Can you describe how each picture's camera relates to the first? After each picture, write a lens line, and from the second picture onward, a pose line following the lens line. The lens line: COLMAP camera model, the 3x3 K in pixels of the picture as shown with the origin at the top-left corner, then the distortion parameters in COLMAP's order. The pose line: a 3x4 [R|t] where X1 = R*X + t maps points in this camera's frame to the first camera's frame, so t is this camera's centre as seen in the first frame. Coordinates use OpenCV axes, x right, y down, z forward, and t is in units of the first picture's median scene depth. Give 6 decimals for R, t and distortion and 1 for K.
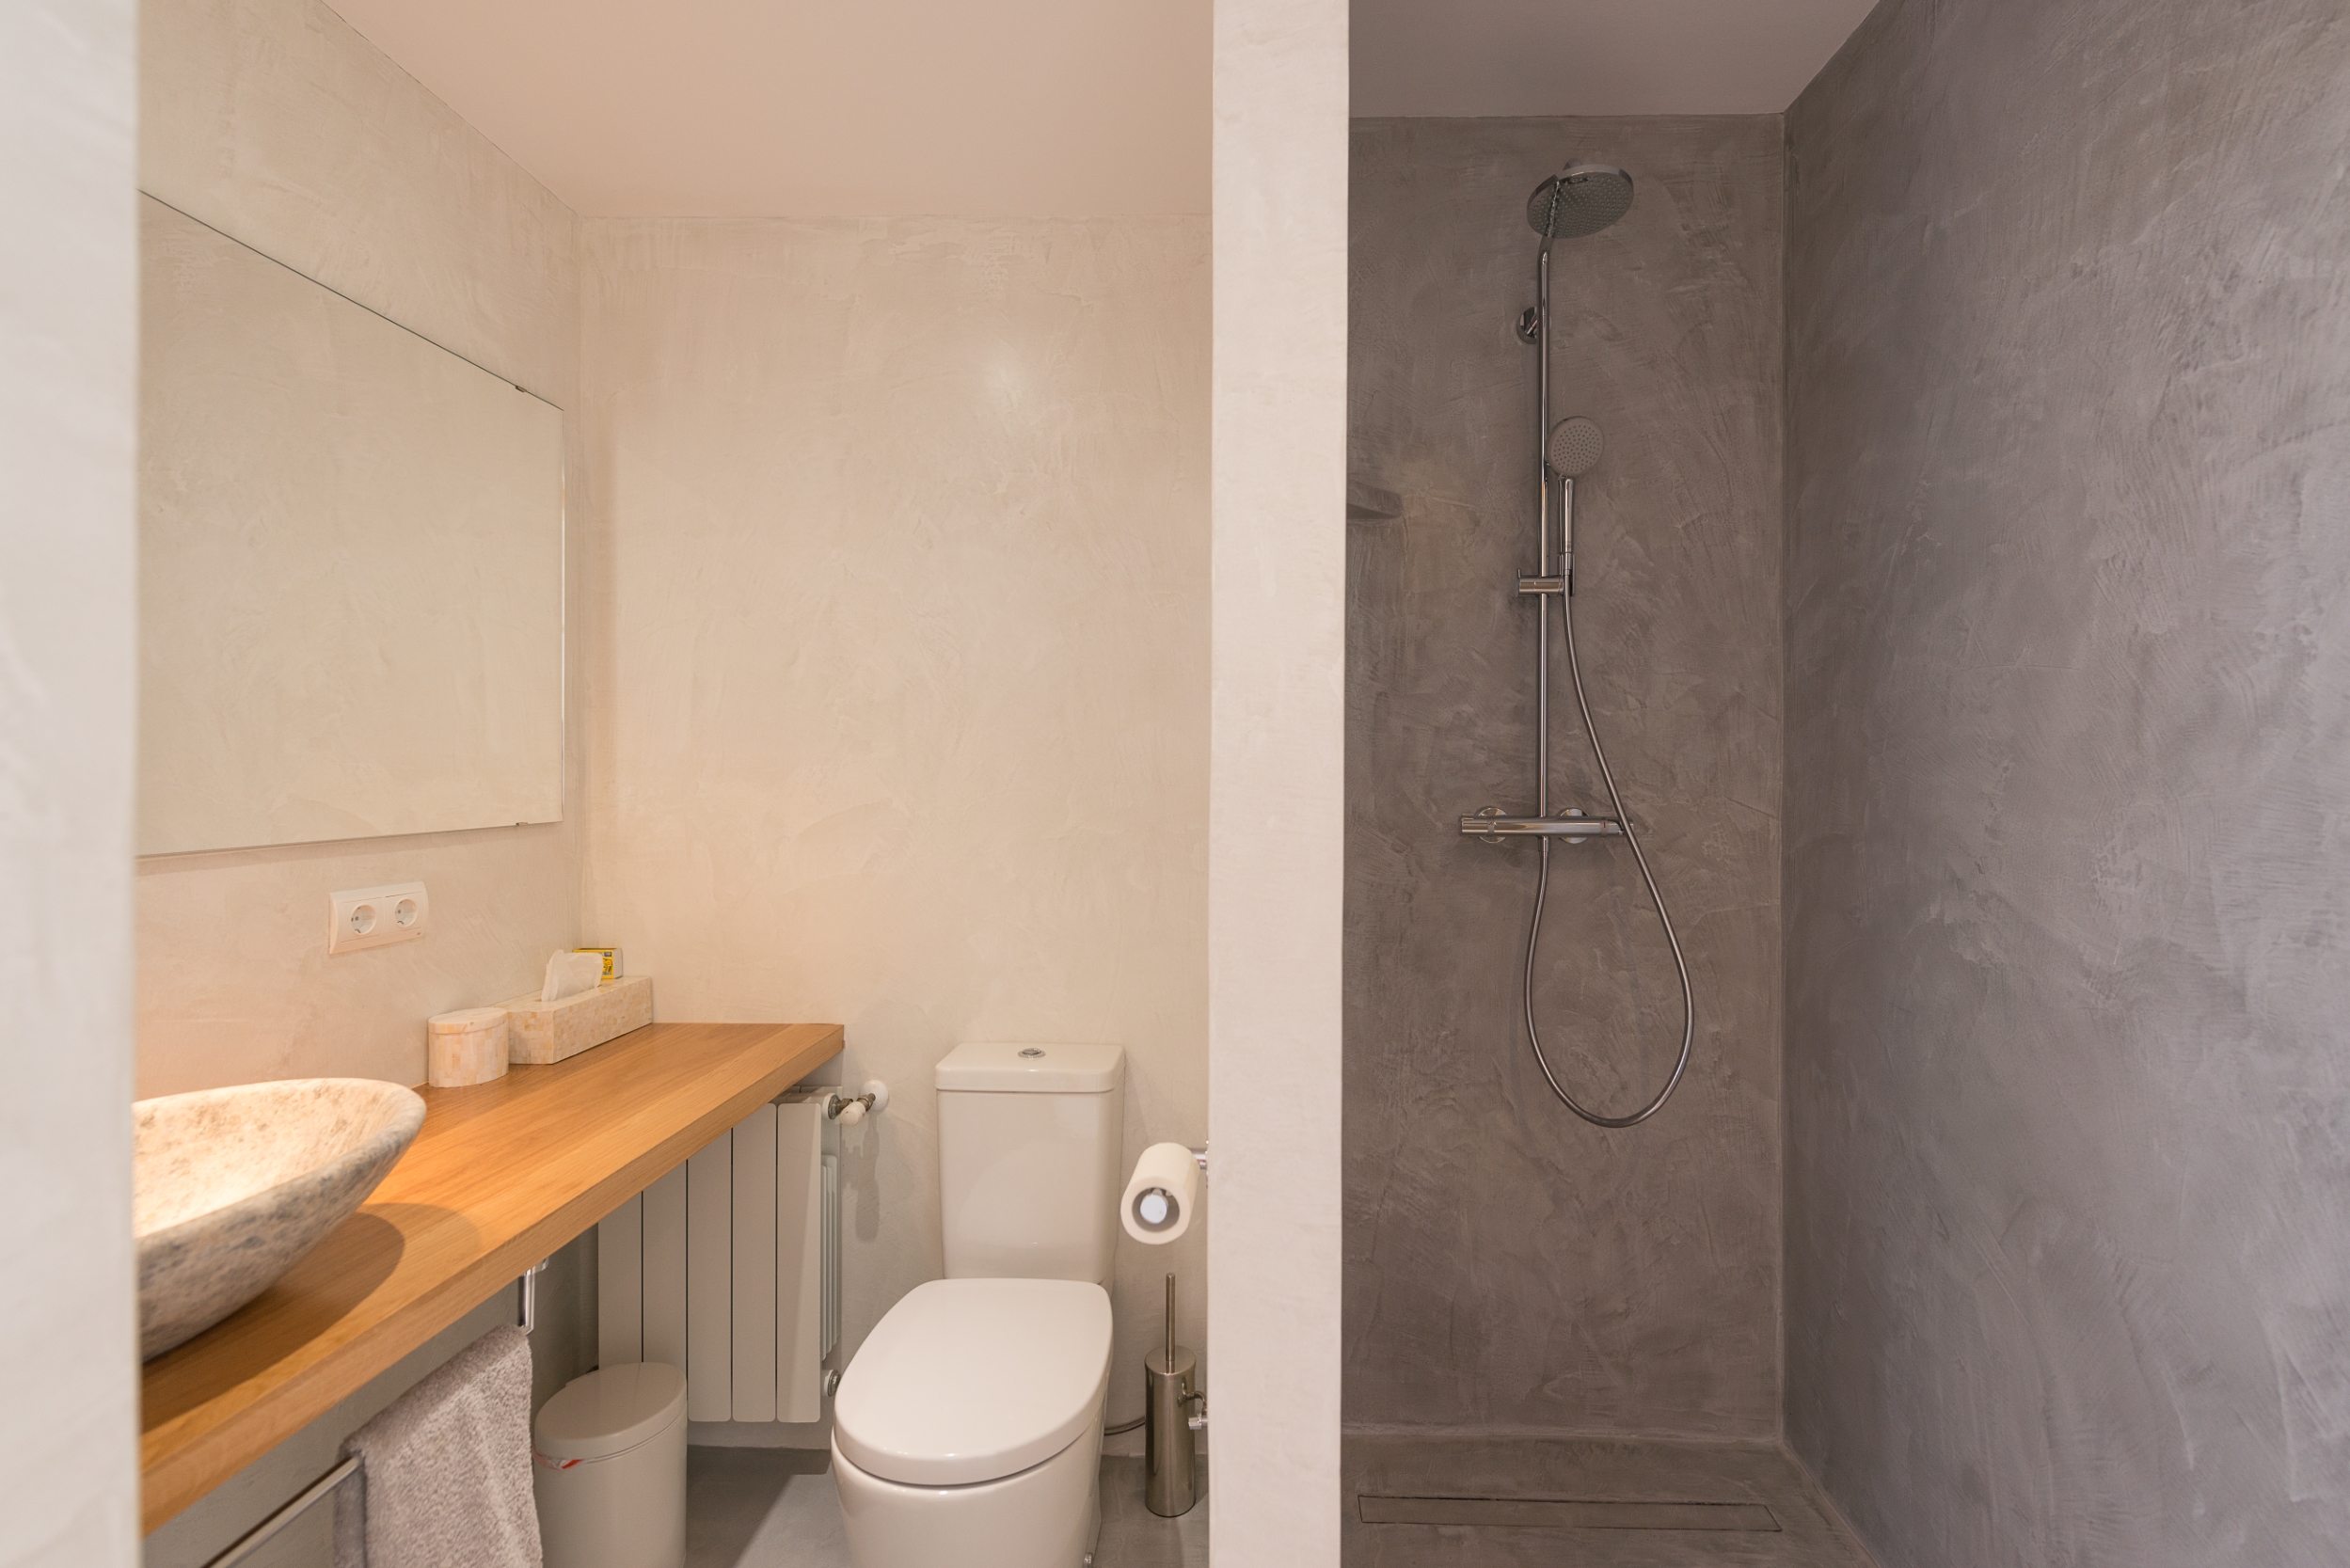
lens RADIAL K [[1071.4, 0, 1175.0], [0, 1071.4, 784.0], [0, 0, 1]] dist [0.019930, -0.000266]
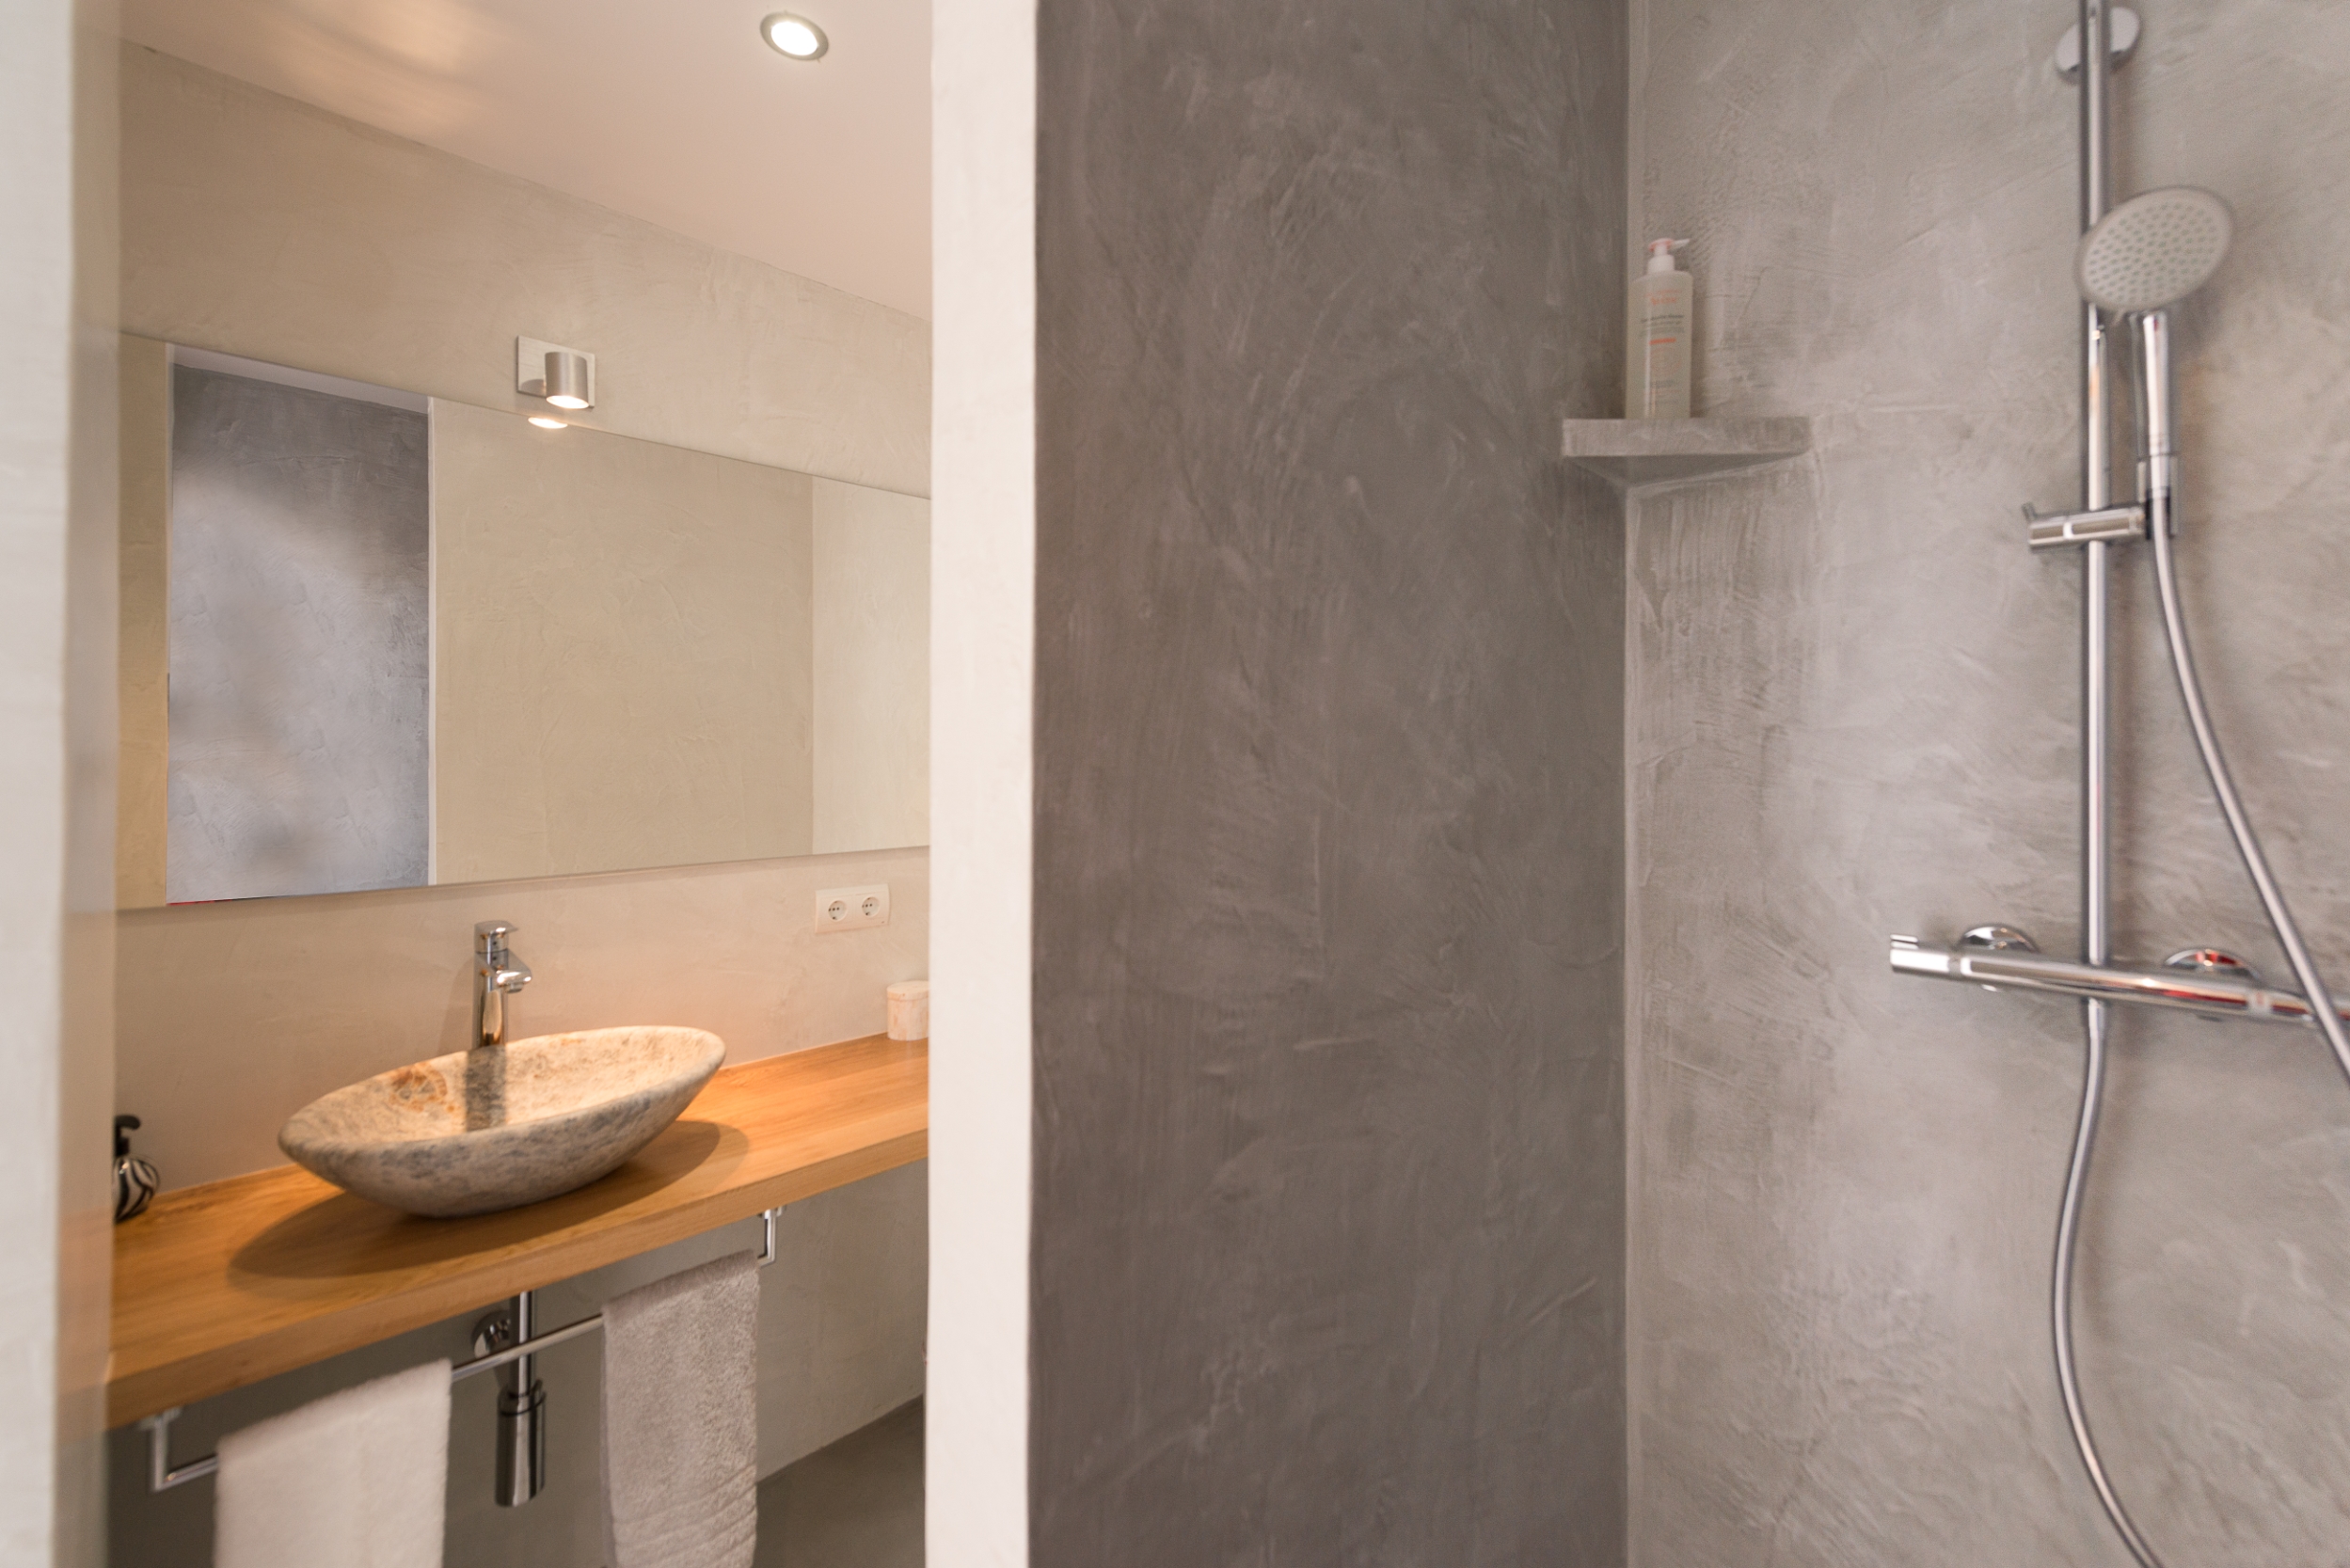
lens RADIAL K [[952.7, 0, 1174.6], [0, 952.7, 743.2], [0, 0, 1]] dist [0.015371, -0.004527]
pose [[0.704791, -0.000096, -0.709415, 0.350683], [-0.007110, 0.999949, -0.007200, -0.068659], [0.709380, 0.010119, 0.704754, 0.333236]]
